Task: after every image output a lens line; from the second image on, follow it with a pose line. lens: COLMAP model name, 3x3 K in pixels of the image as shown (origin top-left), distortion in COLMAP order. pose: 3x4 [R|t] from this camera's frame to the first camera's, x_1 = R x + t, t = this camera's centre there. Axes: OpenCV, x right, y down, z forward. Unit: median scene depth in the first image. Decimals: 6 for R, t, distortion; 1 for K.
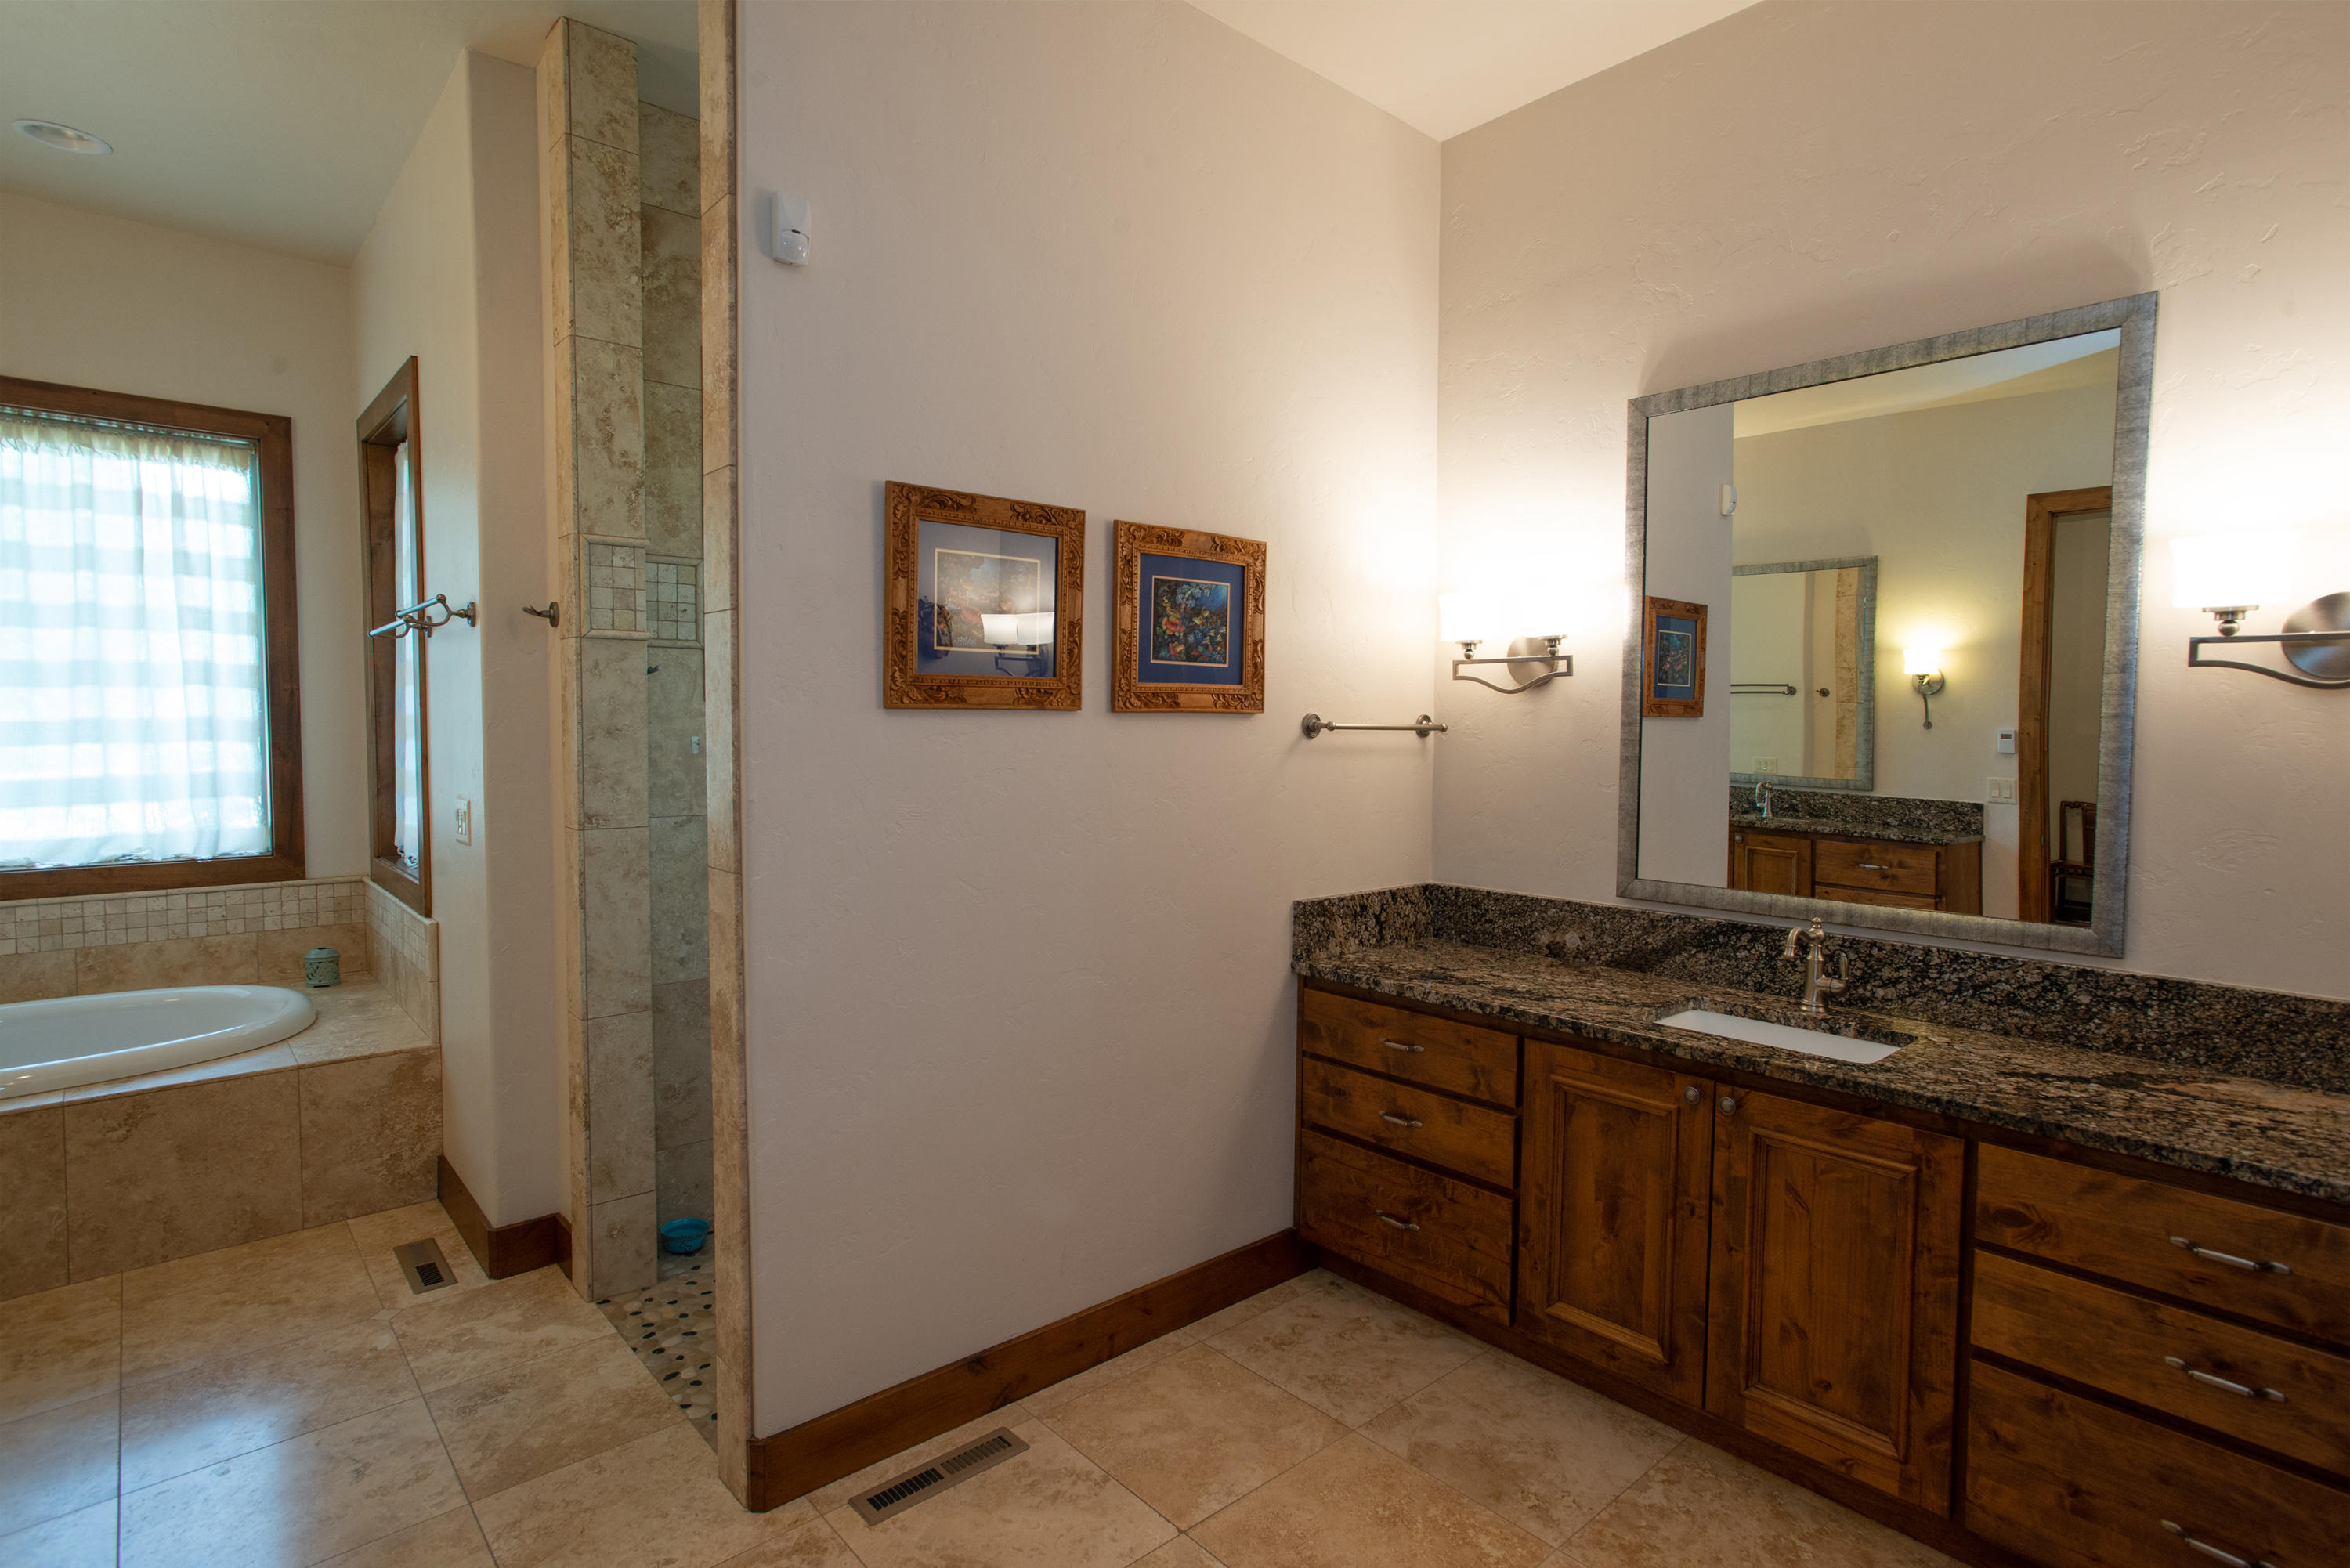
lens RADIAL K [[1211.0, 0, 1173.0], [0, 1211.0, 774.1], [0, 0, 1]] dist [-0.020979, 0.001099]
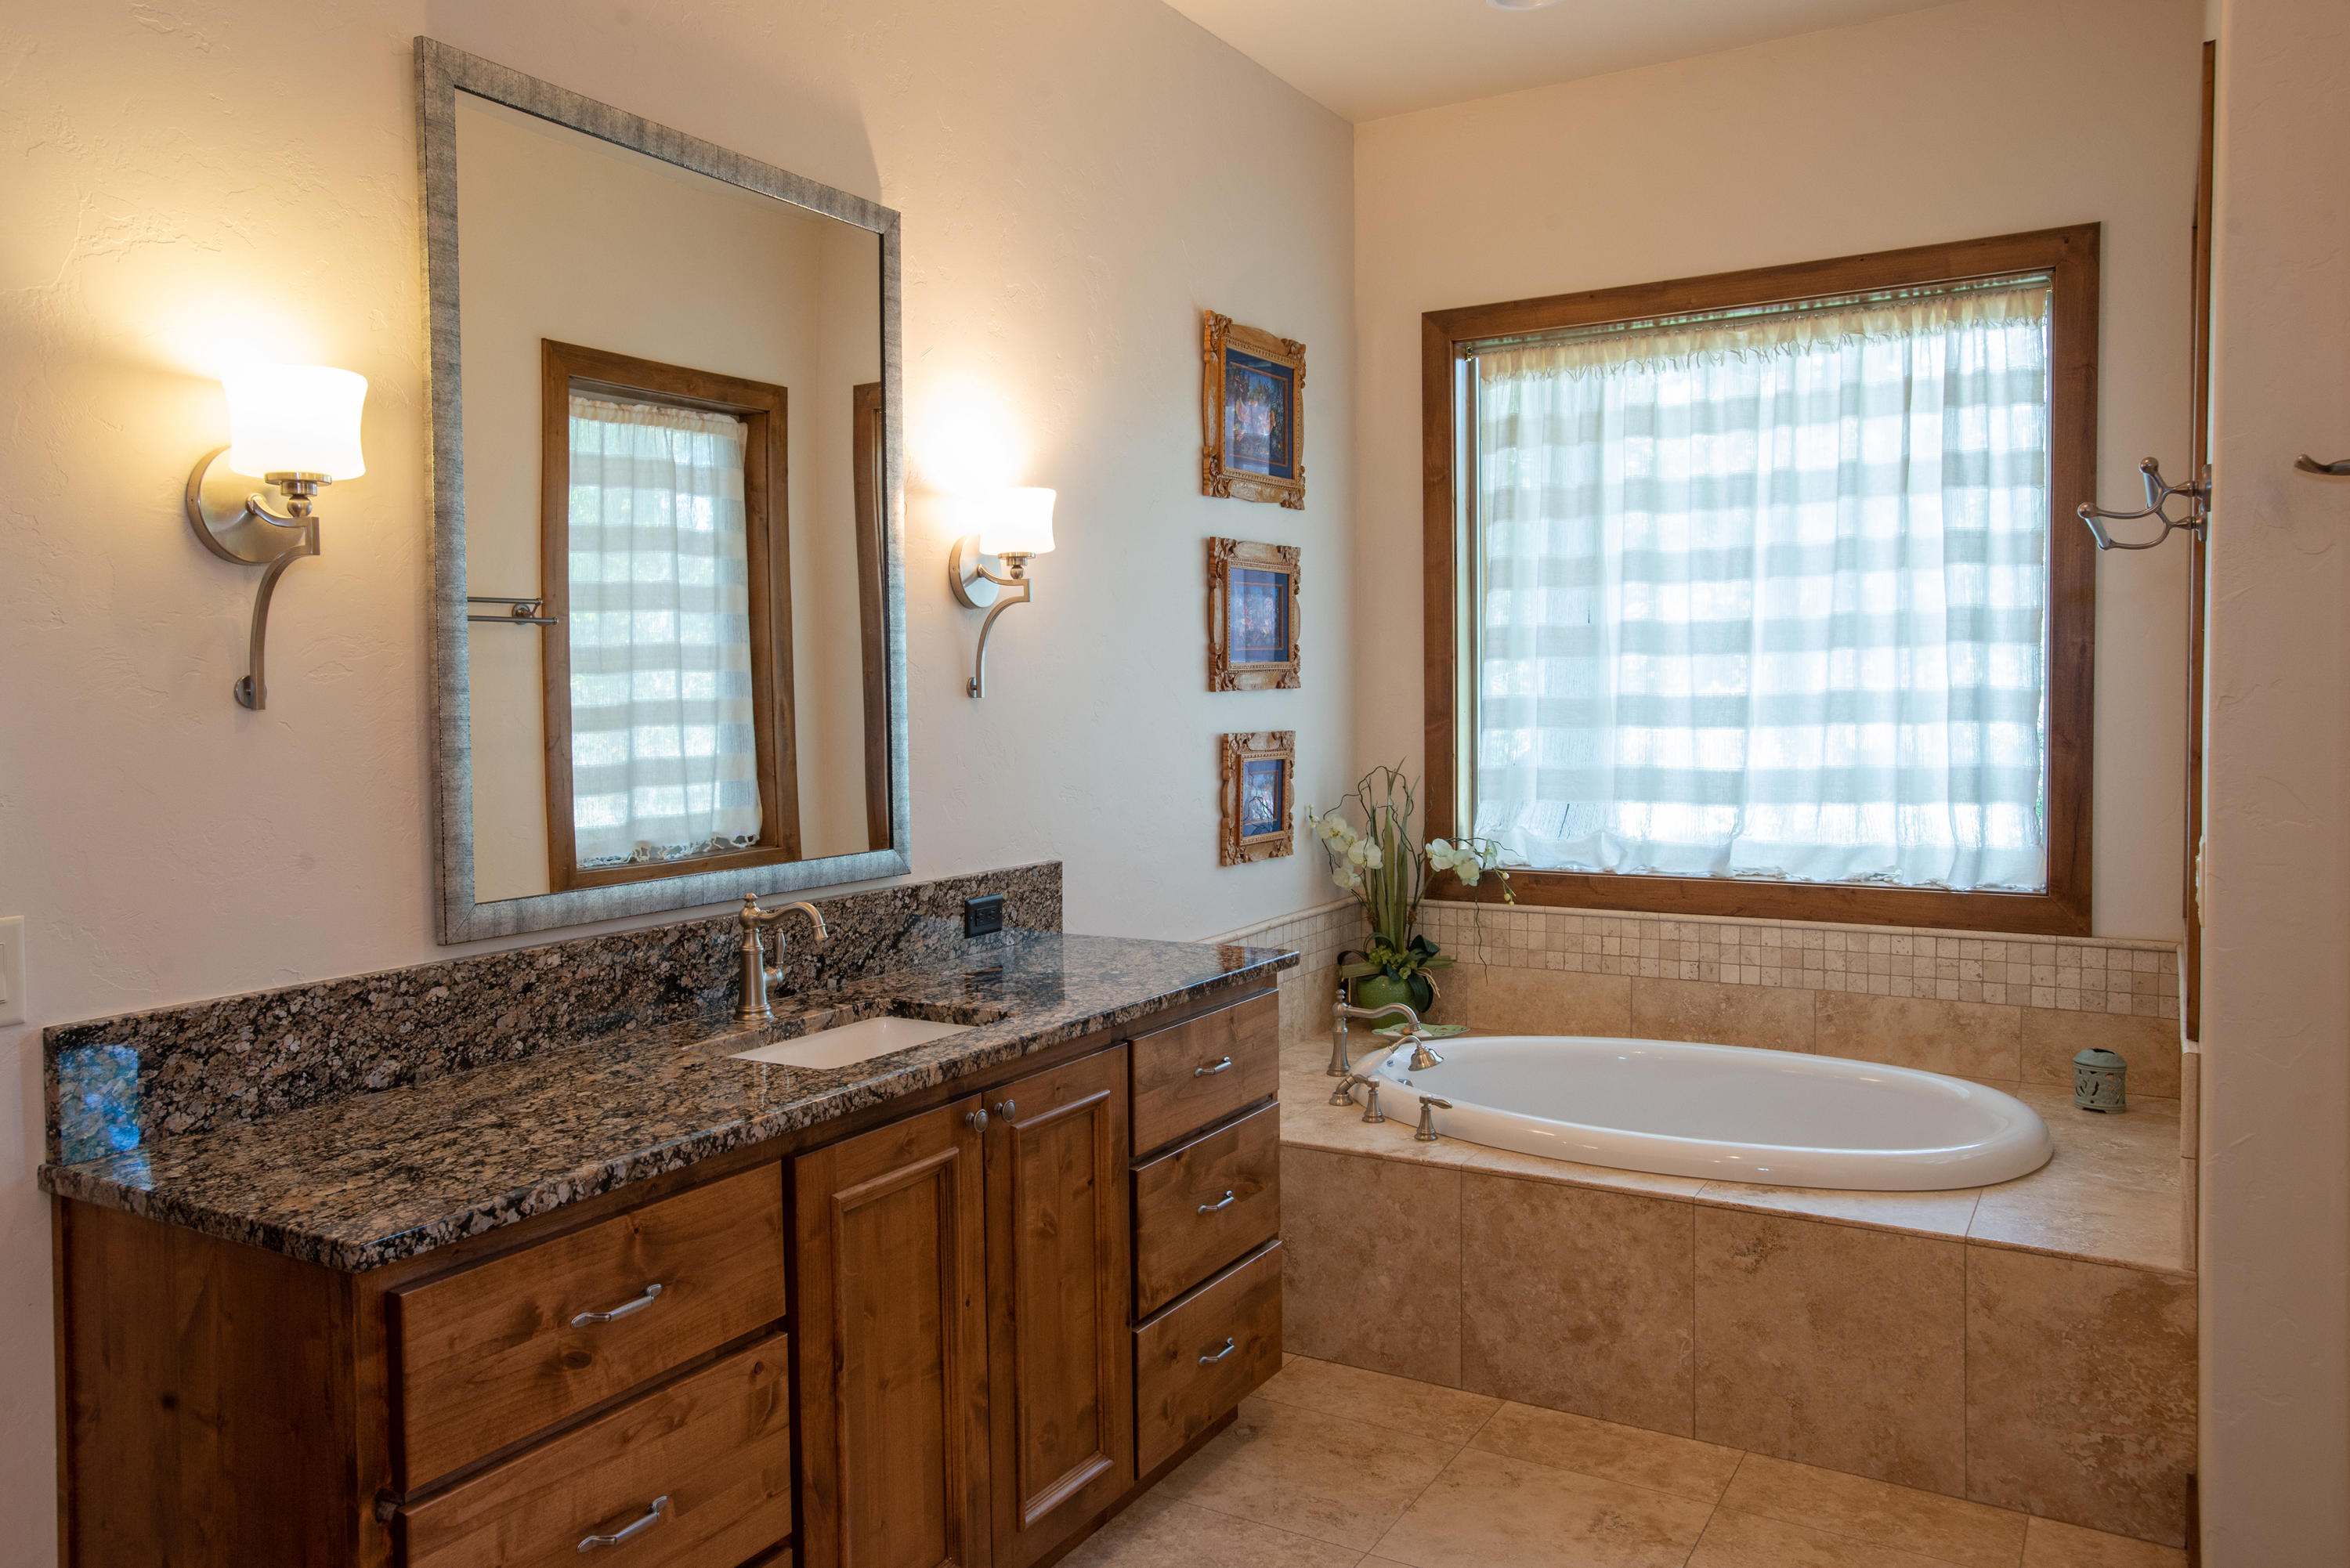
lens RADIAL K [[1687.1, 0, 1171.5], [0, 1687.1, 757.5], [0, 0, 1]] dist [-0.026948, 0.065427]
pose [[0.302120, 0.027412, -0.952876, -0.014292], [-0.029564, 0.999375, 0.019376, -0.012211], [0.952811, 0.022317, 0.302741, 0.265428]]
